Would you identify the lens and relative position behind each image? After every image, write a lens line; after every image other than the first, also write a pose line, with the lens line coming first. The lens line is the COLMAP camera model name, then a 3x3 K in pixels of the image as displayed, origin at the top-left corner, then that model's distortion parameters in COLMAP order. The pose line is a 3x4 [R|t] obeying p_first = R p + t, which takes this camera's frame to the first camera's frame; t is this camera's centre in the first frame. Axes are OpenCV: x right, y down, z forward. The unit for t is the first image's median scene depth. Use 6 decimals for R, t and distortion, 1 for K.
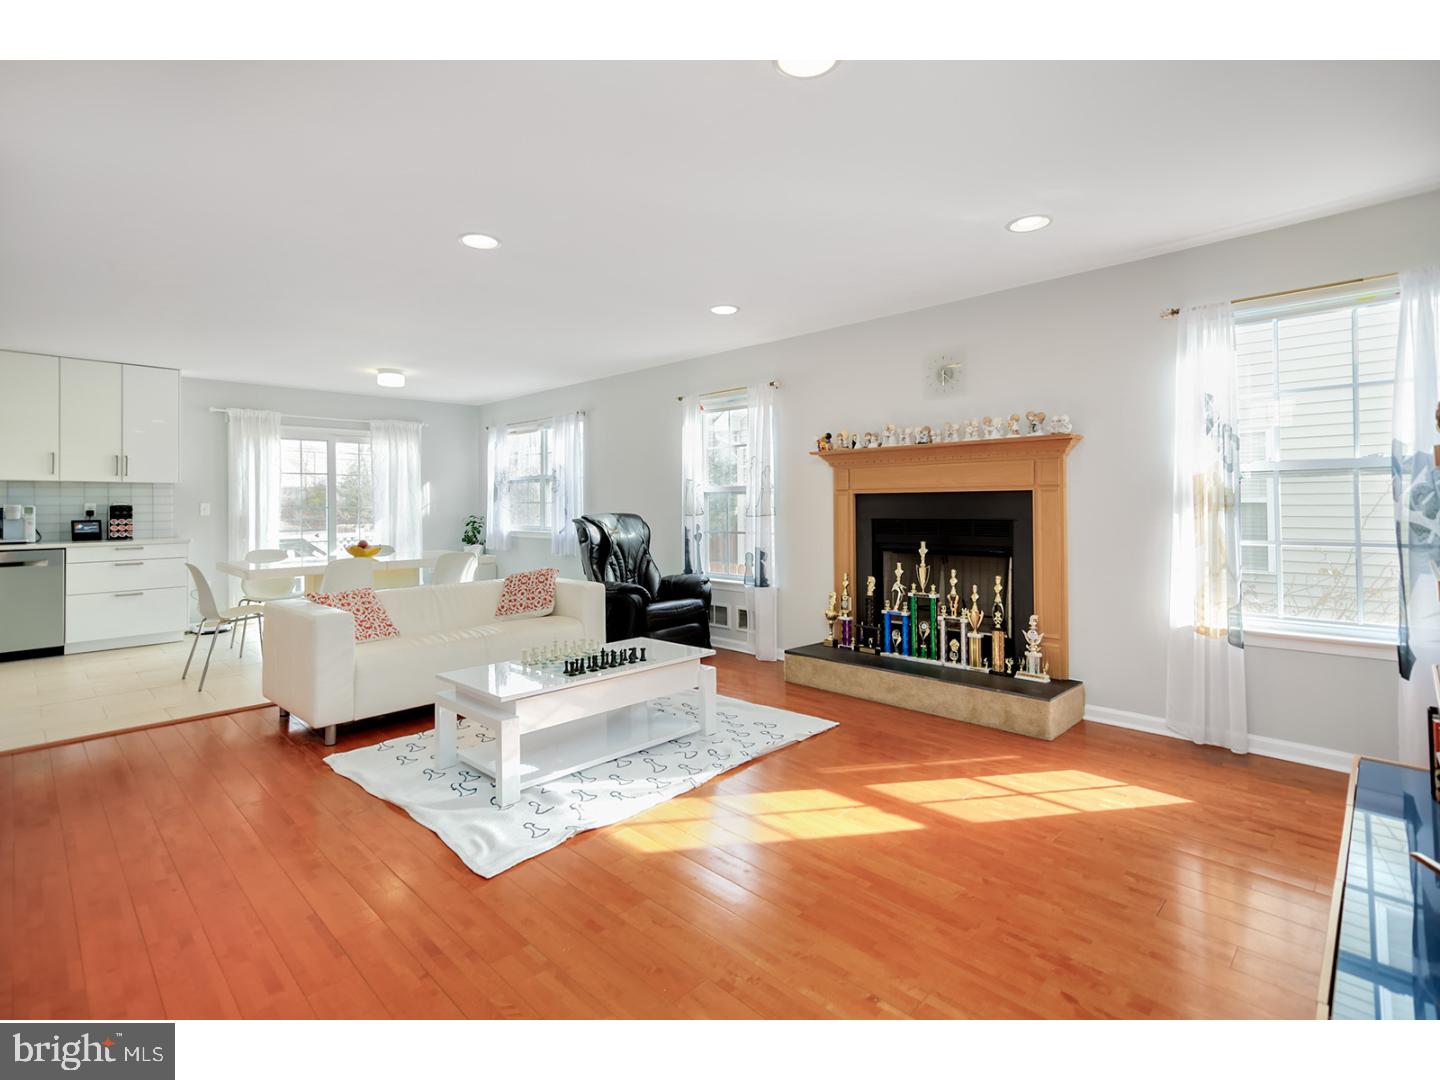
lens RADIAL K [[770.2, 0, 661.6], [0, 770.2, 475.3], [0, 0, 1]] dist [0.002328, 0.000452]
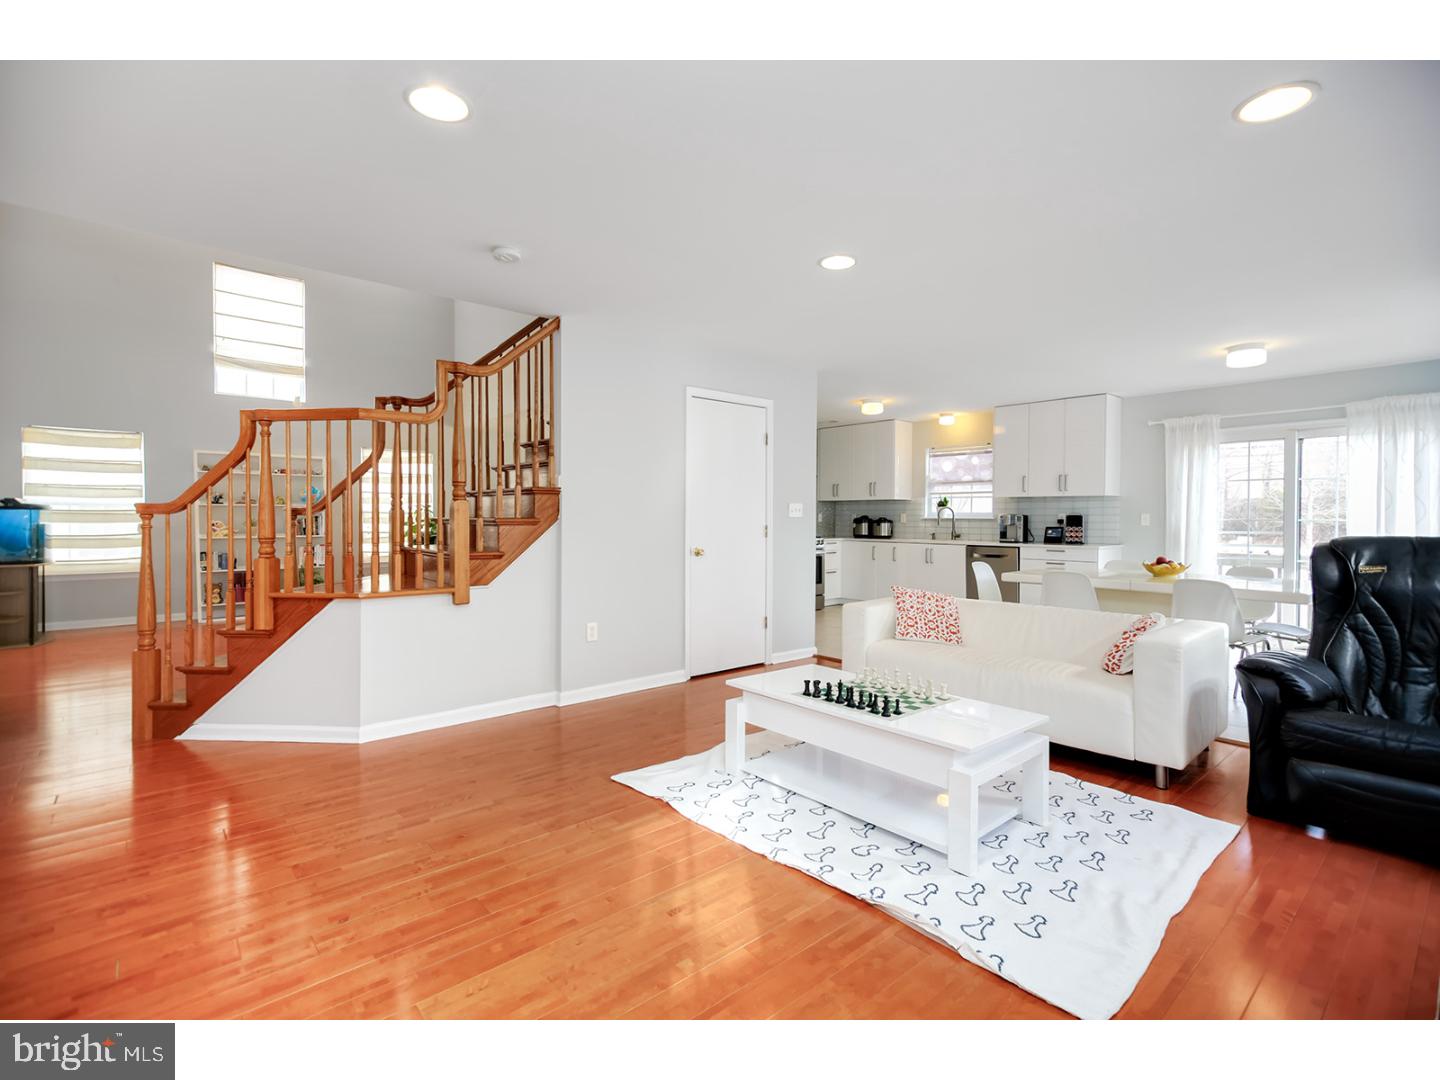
lens RADIAL K [[670.8, 0, 711.9], [0, 670.8, 533.7], [0, 0, 1]] dist [0.005025, 0.001575]
pose [[-0.085545, 0.034555, -0.995735, 0.397128], [0.037527, 0.998801, 0.031437, 0.013064], [0.995627, -0.034677, -0.086739, 0.523920]]
